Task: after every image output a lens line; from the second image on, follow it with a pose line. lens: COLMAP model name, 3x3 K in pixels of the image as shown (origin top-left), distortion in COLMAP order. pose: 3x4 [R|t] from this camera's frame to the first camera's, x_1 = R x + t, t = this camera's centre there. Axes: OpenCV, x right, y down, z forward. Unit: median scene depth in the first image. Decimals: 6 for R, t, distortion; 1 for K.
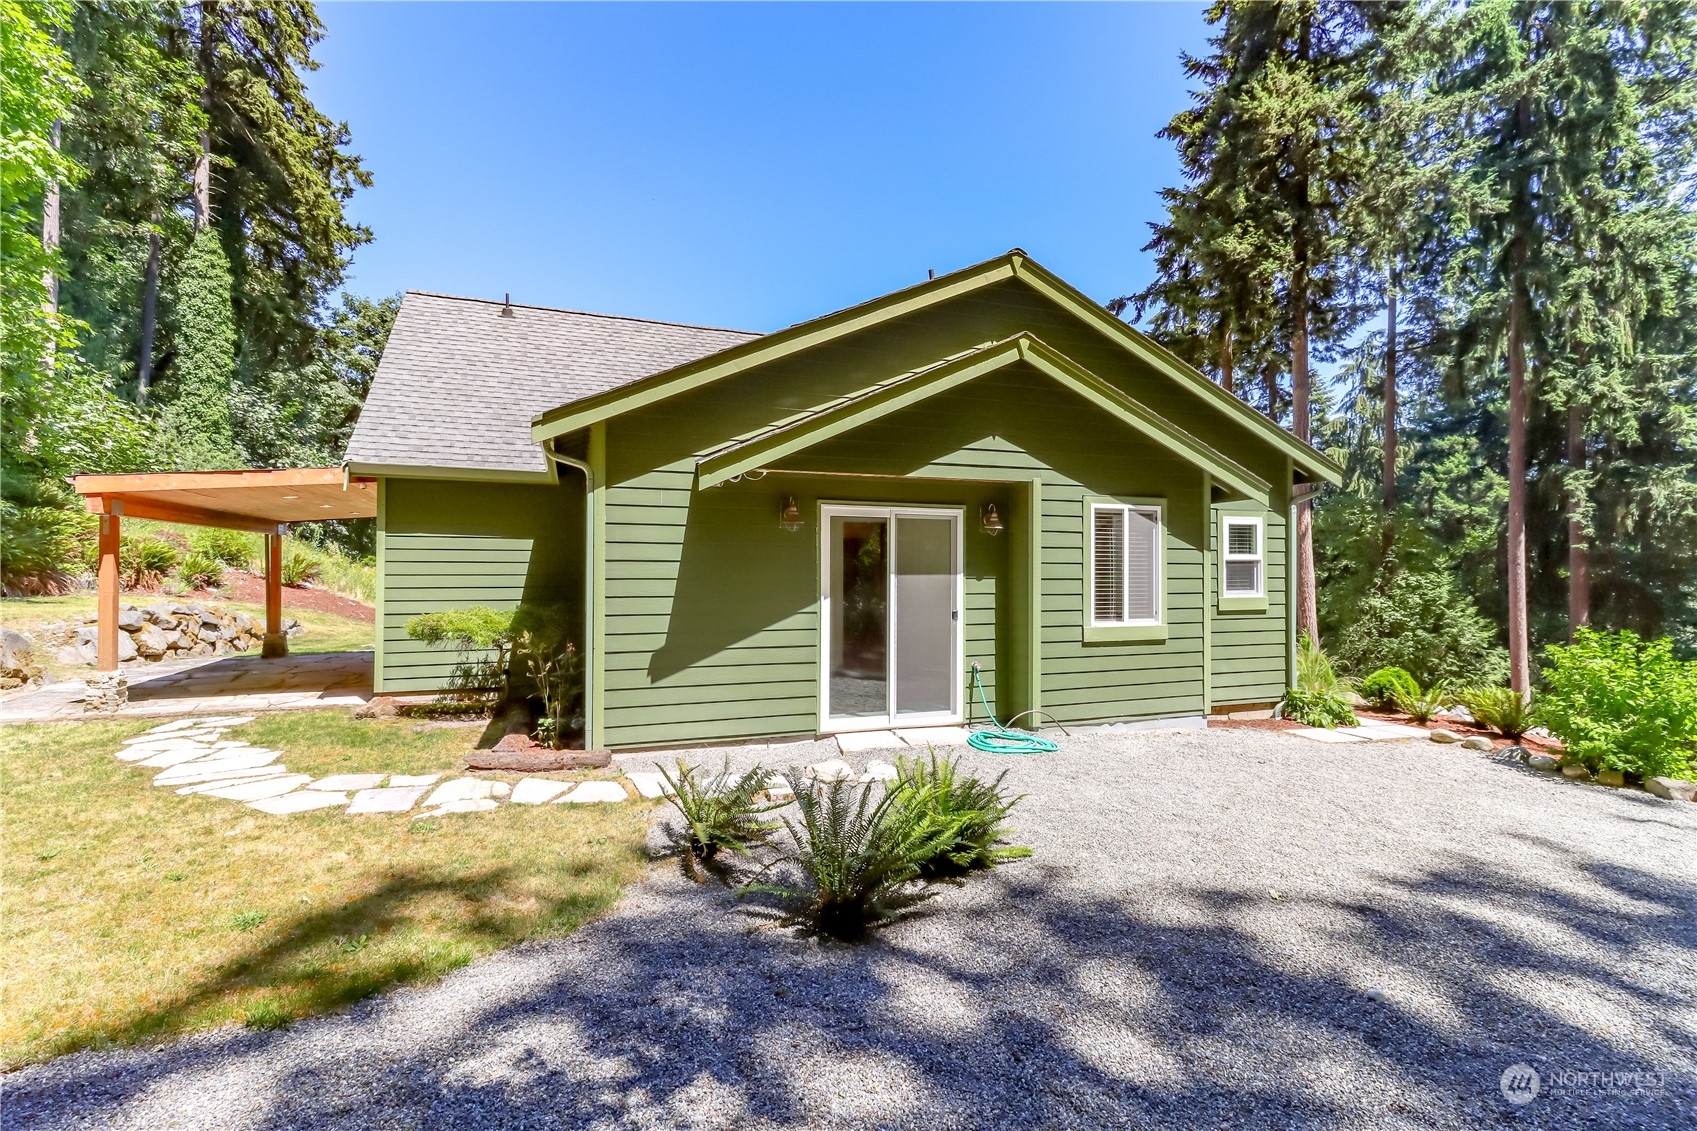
lens RADIAL K [[771.4, 0, 851.2], [0, 771.4, 557.7], [0, 0, 1]] dist [0.001873, -0.000869]
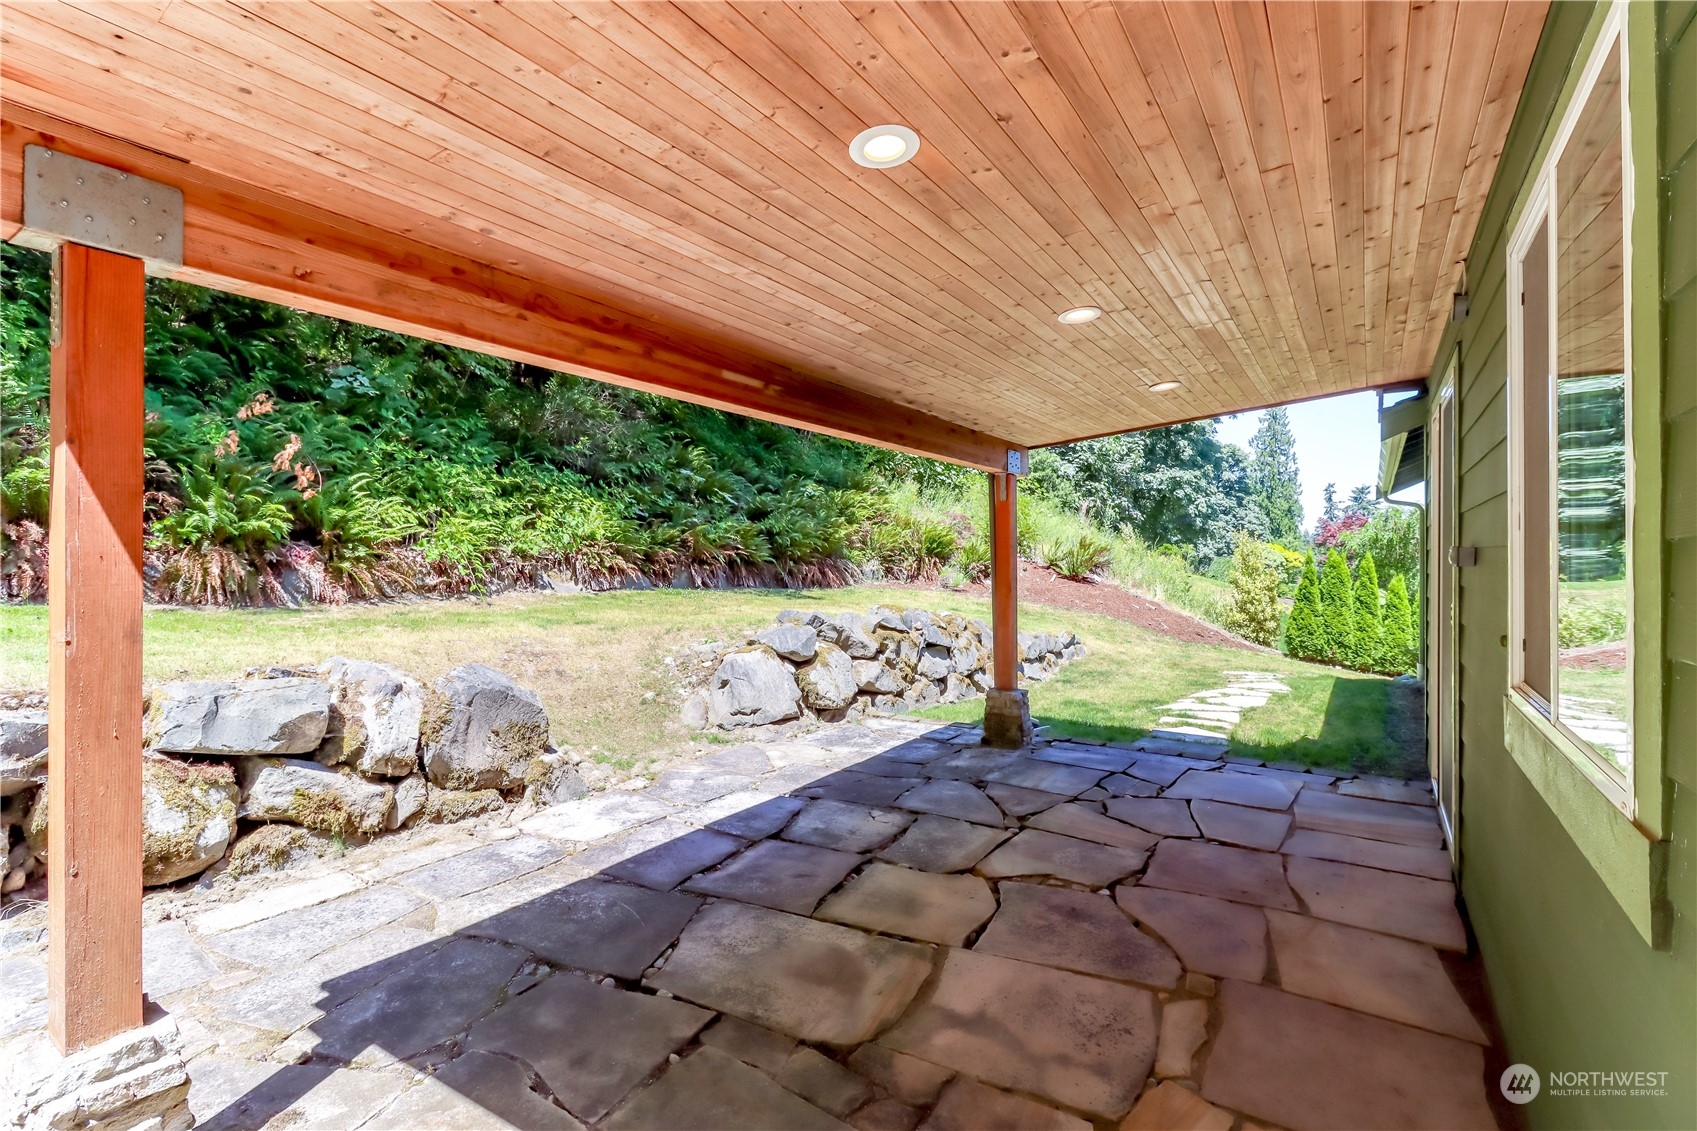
lens RADIAL K [[771.4, 0, 851.2], [0, 771.4, 557.7], [0, 0, 1]] dist [0.001873, -0.000869]
pose [[0.591038, -0.003631, -0.806636, -0.394623], [0.013463, 0.999895, 0.005363, 0.014253], [0.806531, -0.014029, 0.591025, 0.599605]]
